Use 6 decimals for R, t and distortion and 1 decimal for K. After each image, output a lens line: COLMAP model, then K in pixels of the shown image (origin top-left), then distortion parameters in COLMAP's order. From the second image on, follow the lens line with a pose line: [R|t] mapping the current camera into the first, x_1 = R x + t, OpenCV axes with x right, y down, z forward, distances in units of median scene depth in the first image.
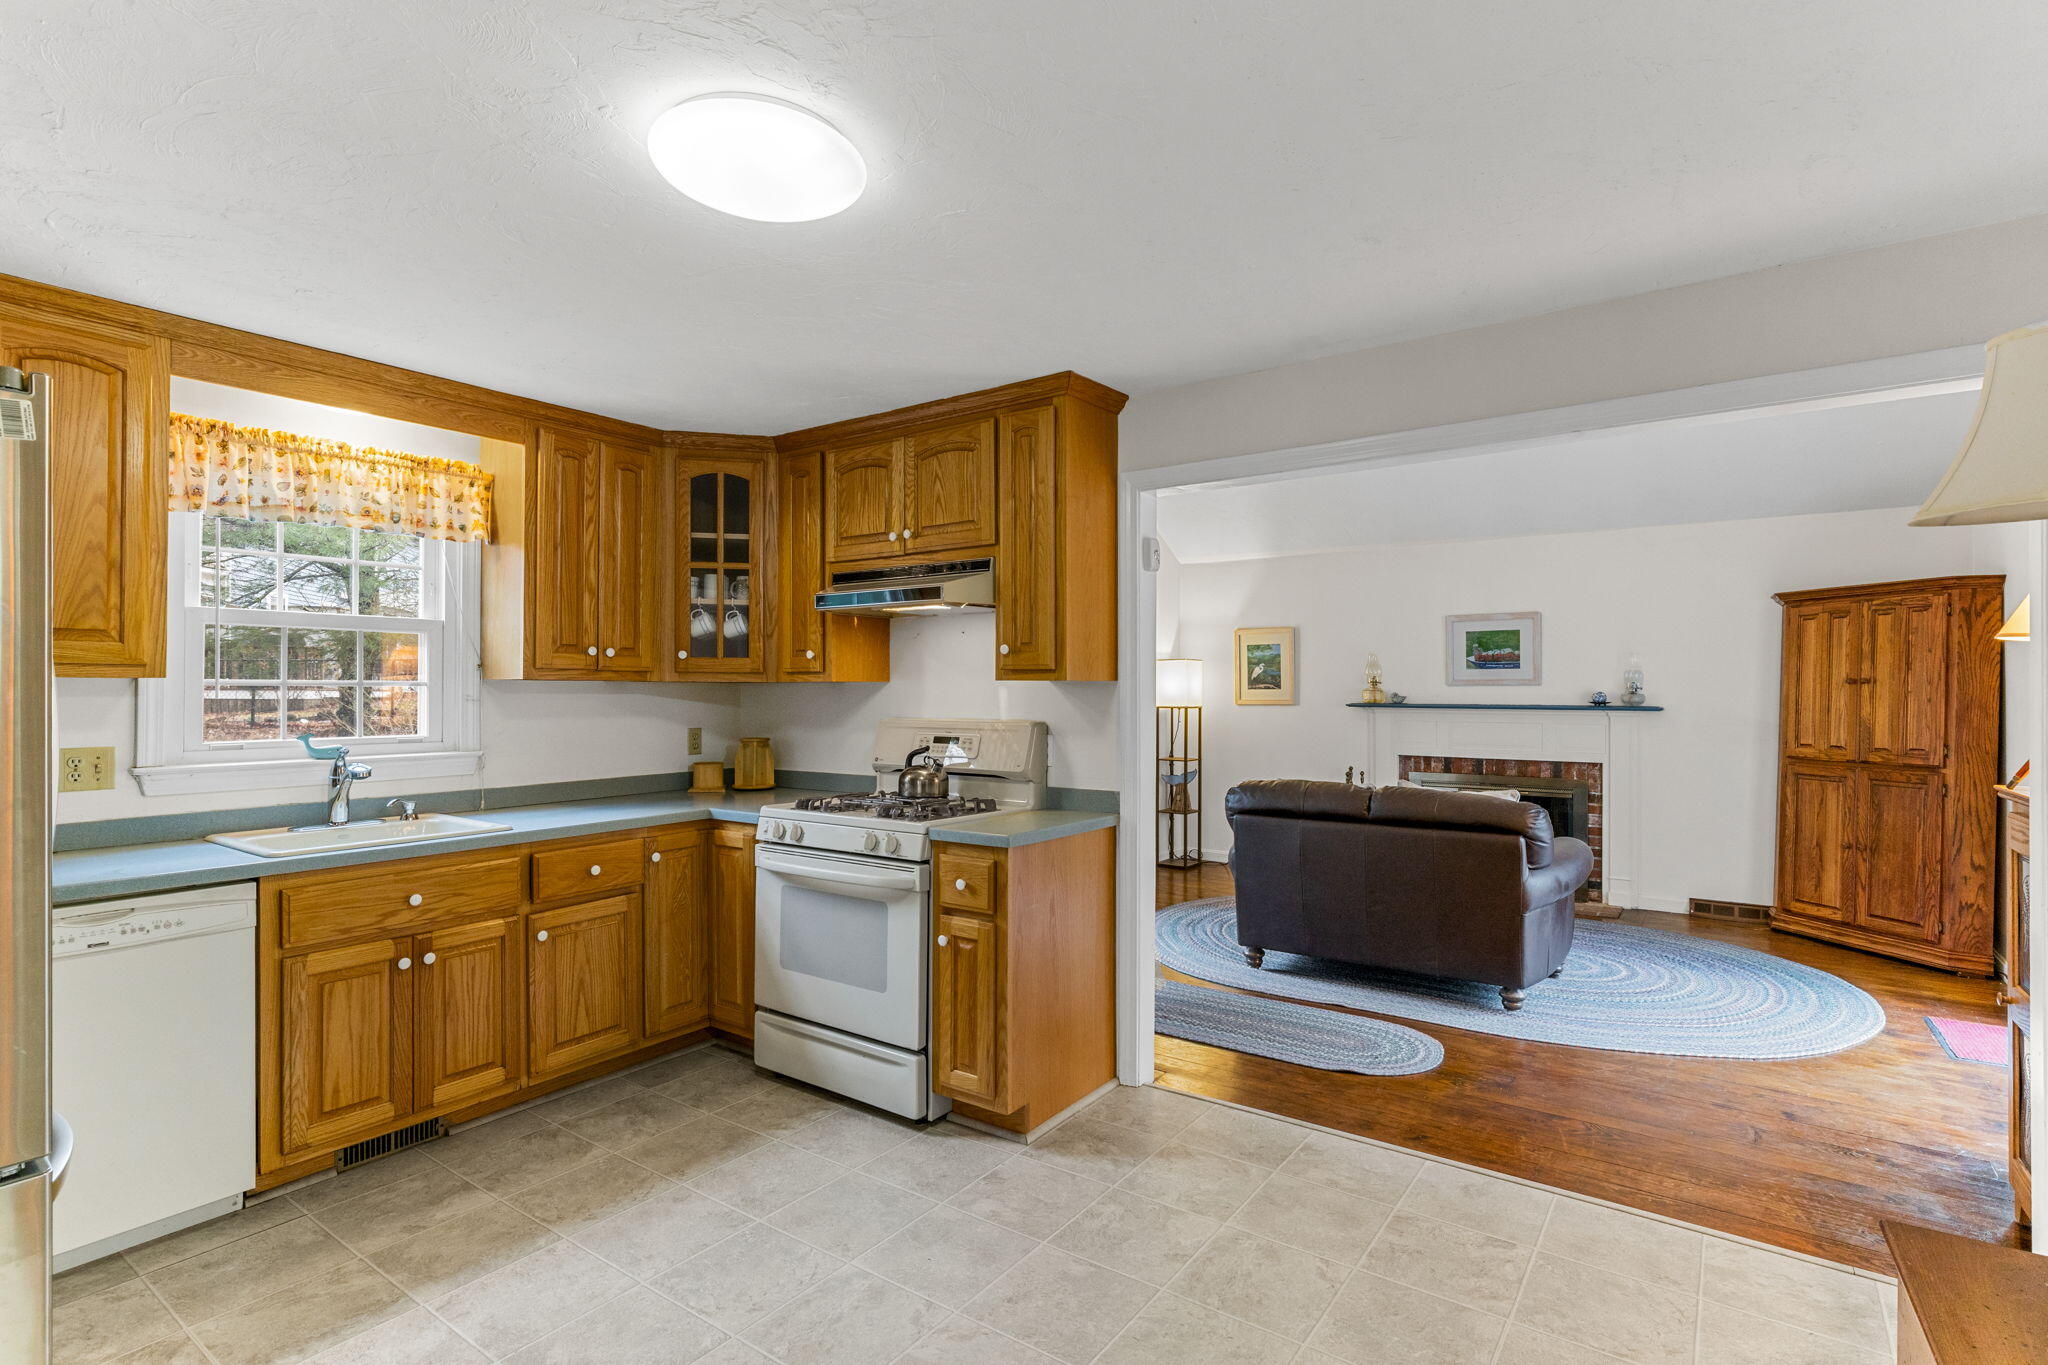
lens RADIAL K [[999.6, 0, 1014.5], [0, 999.6, 681.1], [0, 0, 1]] dist [-0.000544, -0.000383]
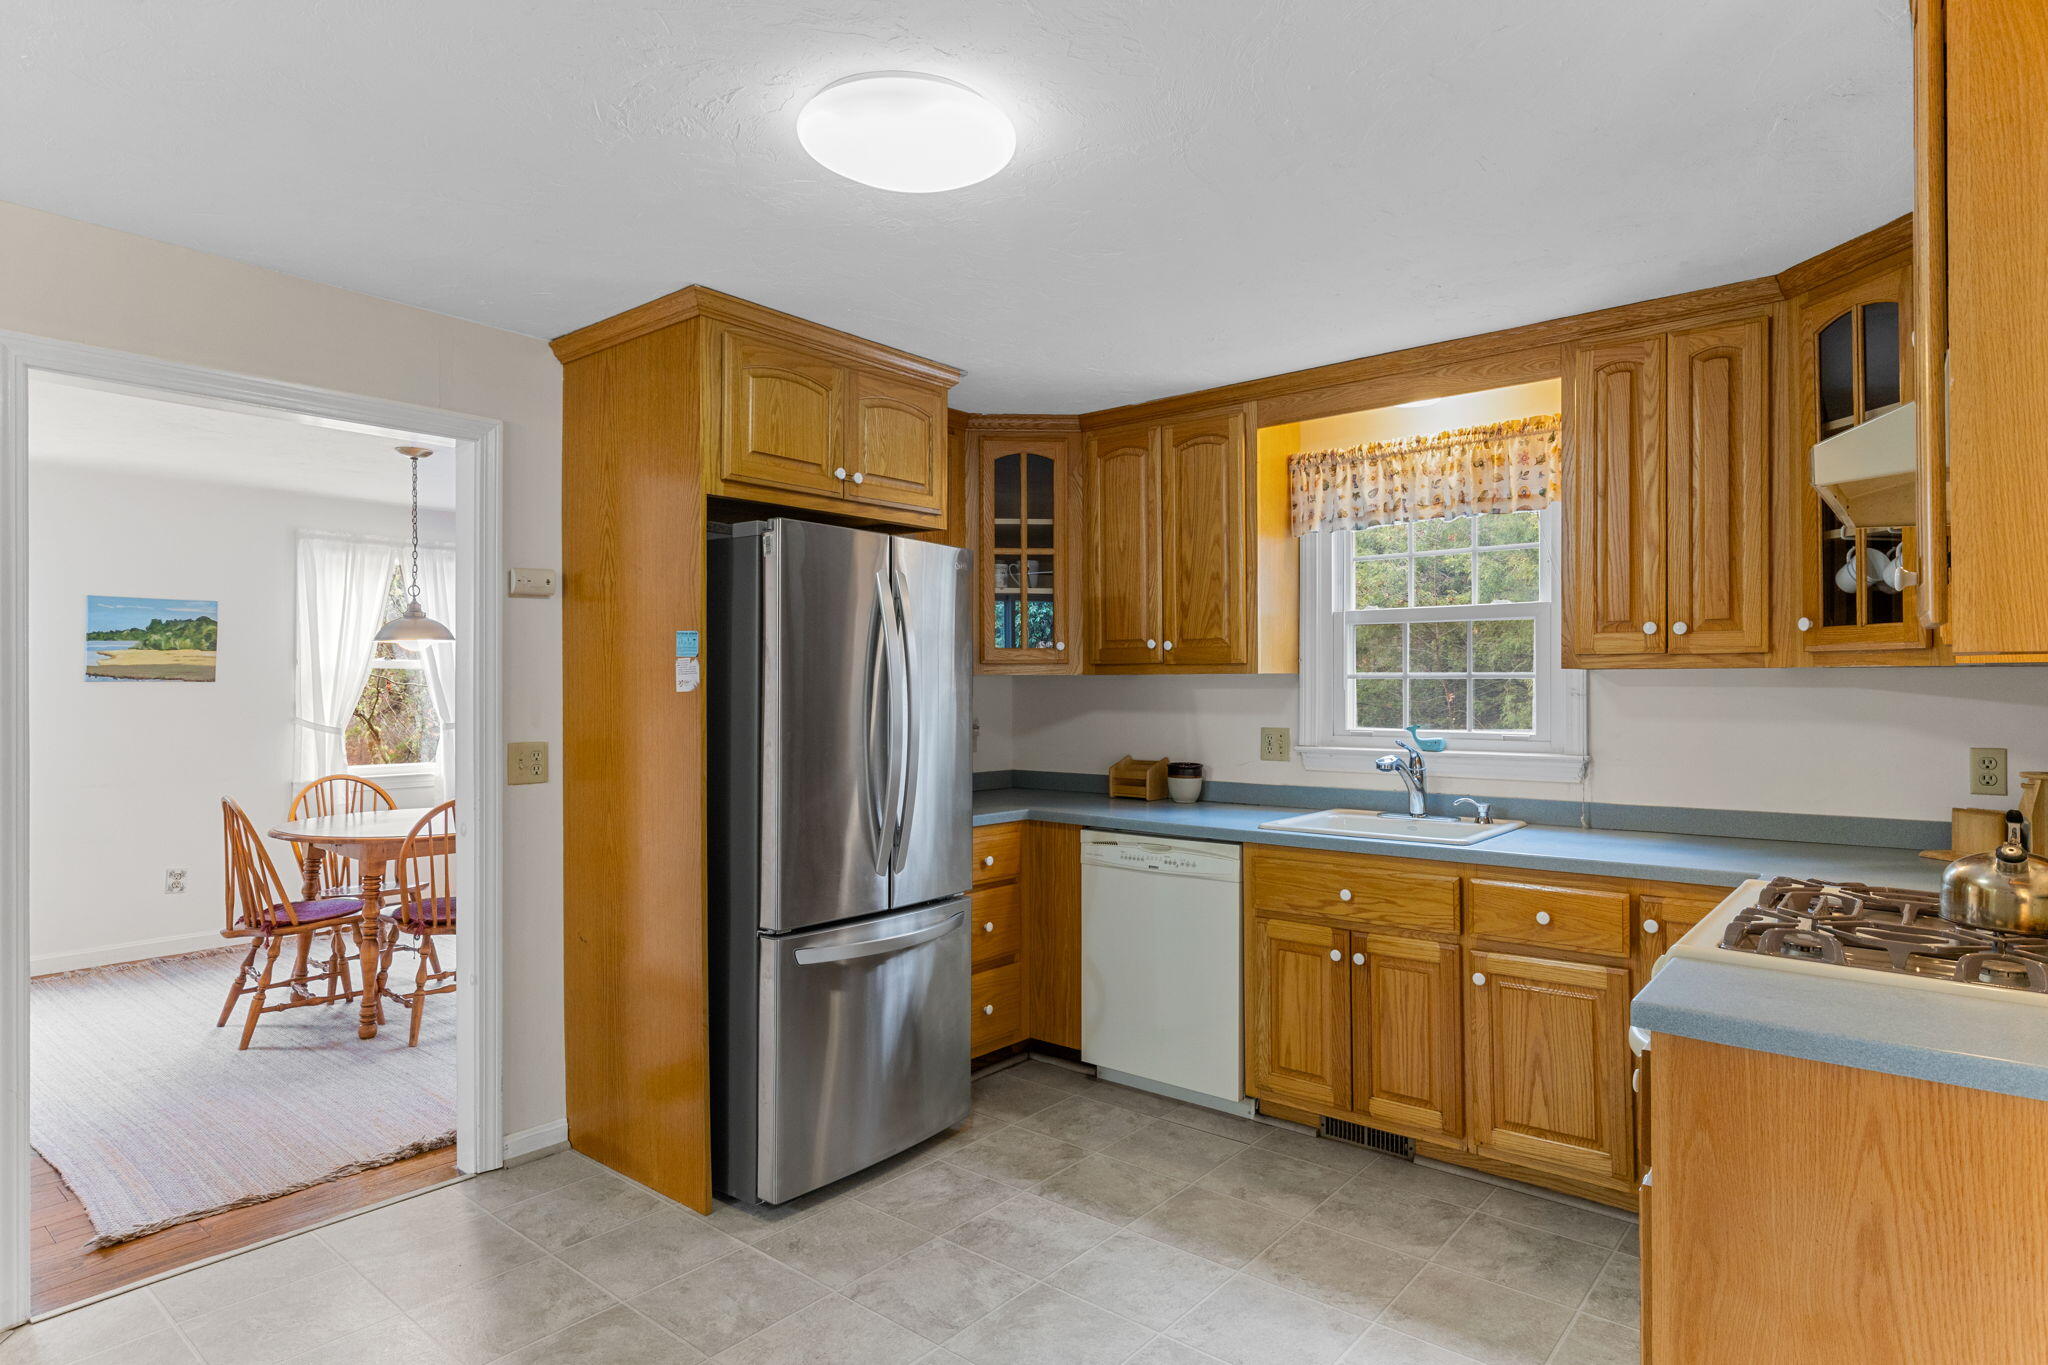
lens RADIAL K [[1108.0, 0, 1026.8], [0, 1108.0, 678.0], [0, 0, 1]] dist [0.001794, -0.002140]
pose [[-0.062188, -0.005385, -0.998050, 0.446523], [0.012861, 0.999898, -0.006196, 0.005903], [0.997982, -0.013221, -0.062112, 0.652442]]
